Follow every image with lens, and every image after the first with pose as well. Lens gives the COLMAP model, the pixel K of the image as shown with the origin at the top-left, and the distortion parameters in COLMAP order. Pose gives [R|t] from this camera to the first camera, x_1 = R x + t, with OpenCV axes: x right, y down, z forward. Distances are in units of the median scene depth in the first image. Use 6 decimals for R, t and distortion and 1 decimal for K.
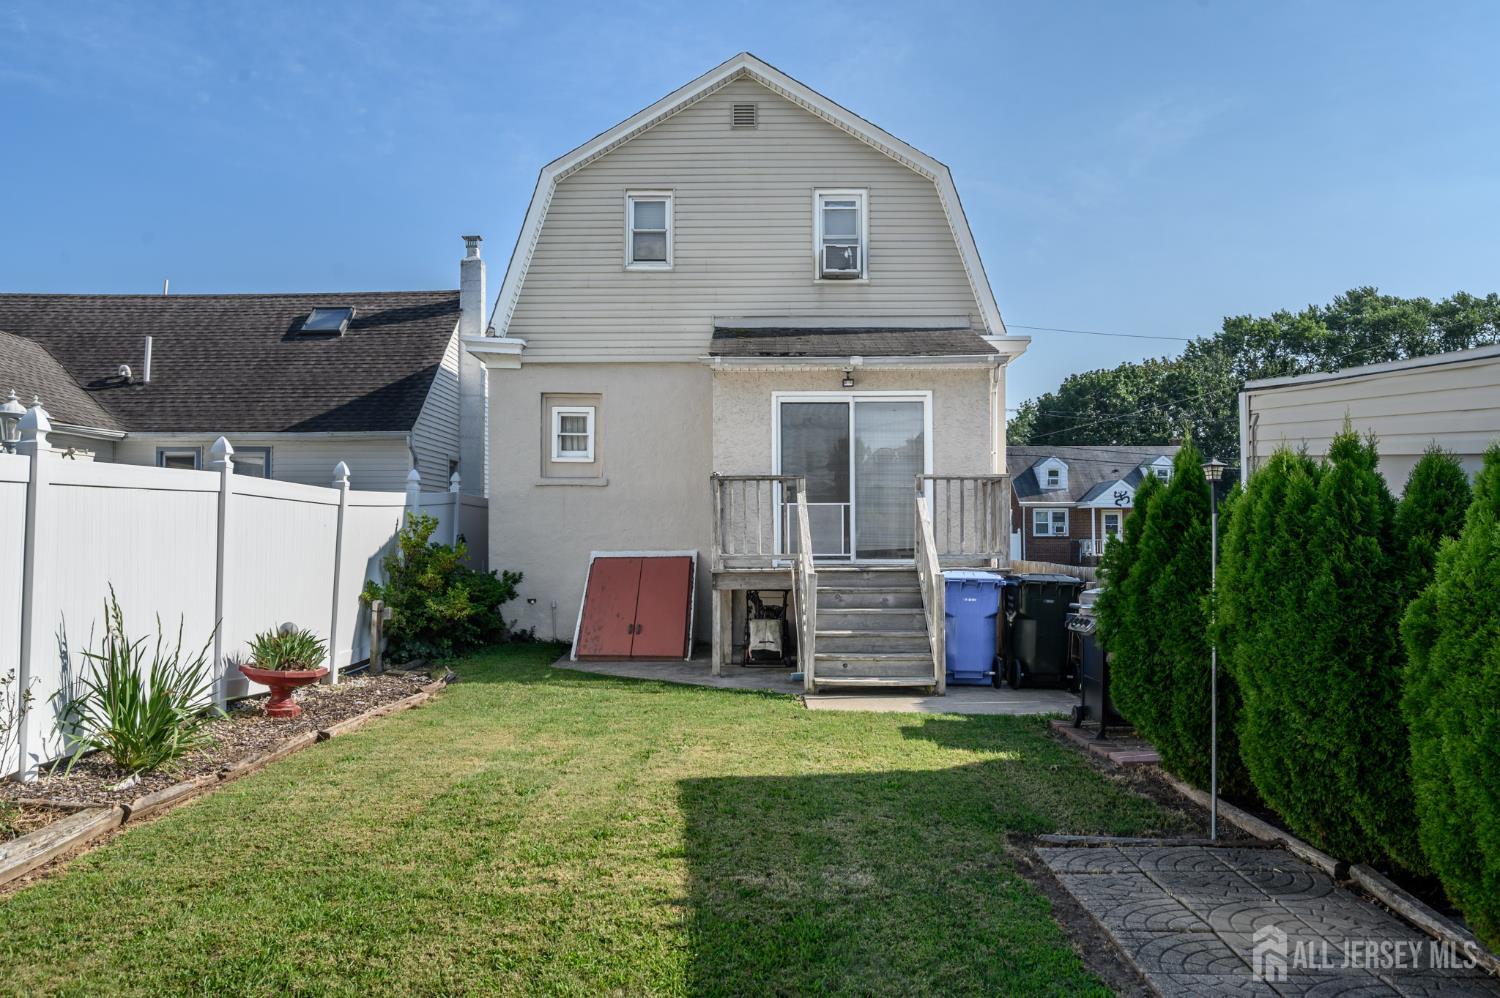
lens RADIAL K [[1109.0, 0, 750.0], [0, 1109.0, 499.0], [0, 0, 1]] dist [-0.007841, -0.005060]
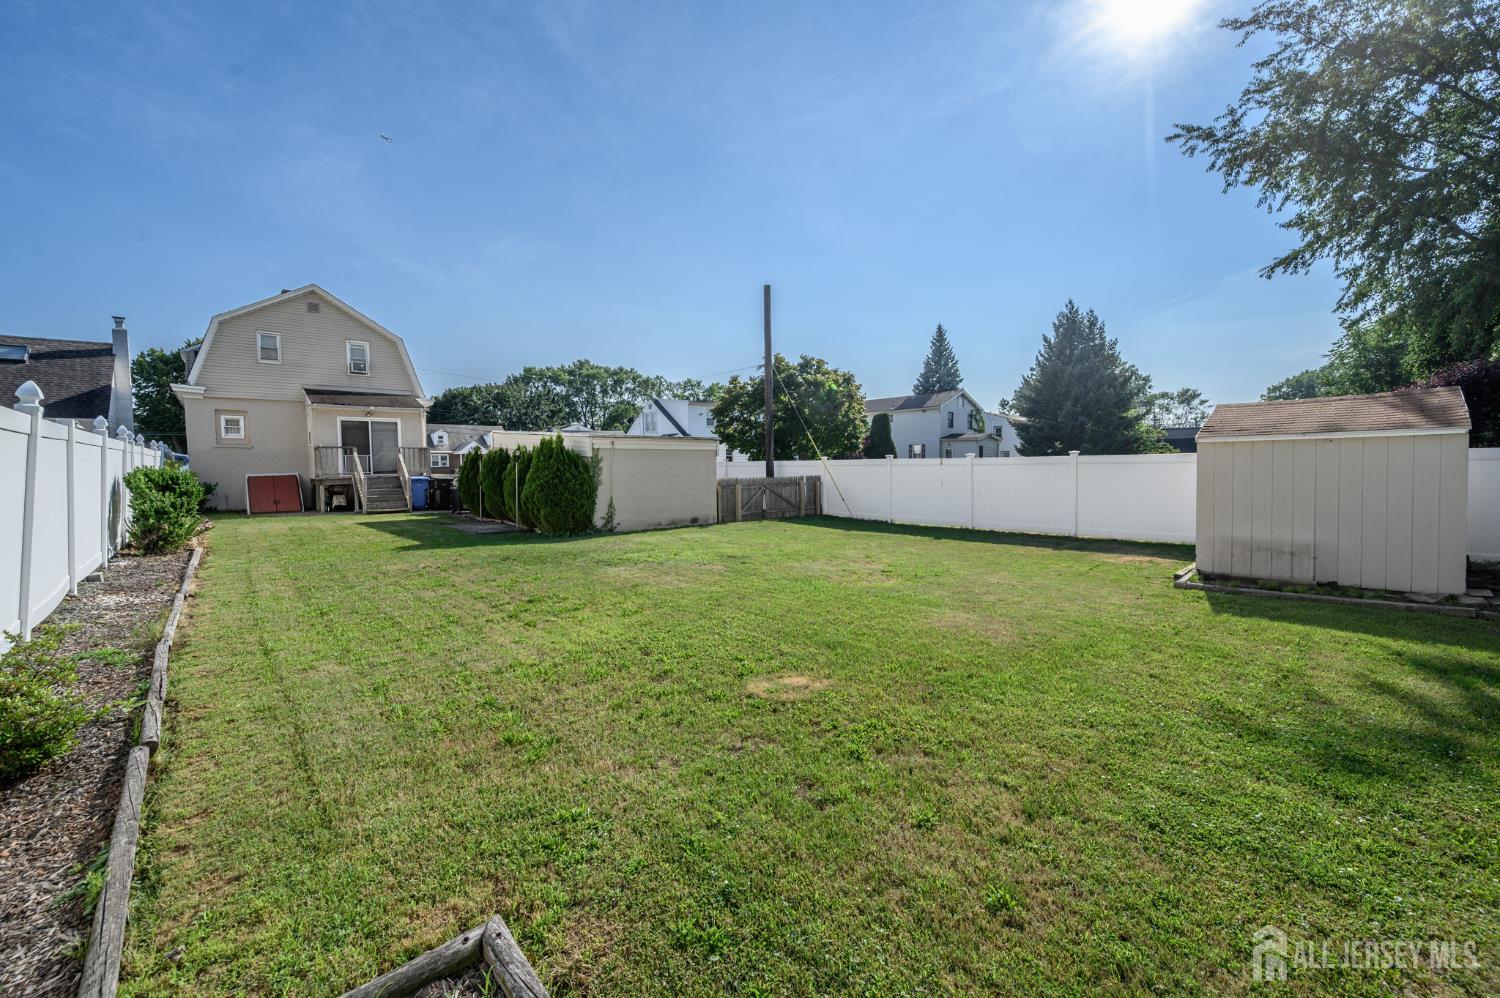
lens RADIAL K [[592.3, 0, 756.0], [0, 592.3, 487.4], [0, 0, 1]] dist [-0.002670, -0.000227]
pose [[0.725564, -0.035651, 0.687230, -0.222843], [-0.011156, 0.997917, 0.063547, -0.020337], [-0.688064, -0.053774, 0.723655, -0.765156]]
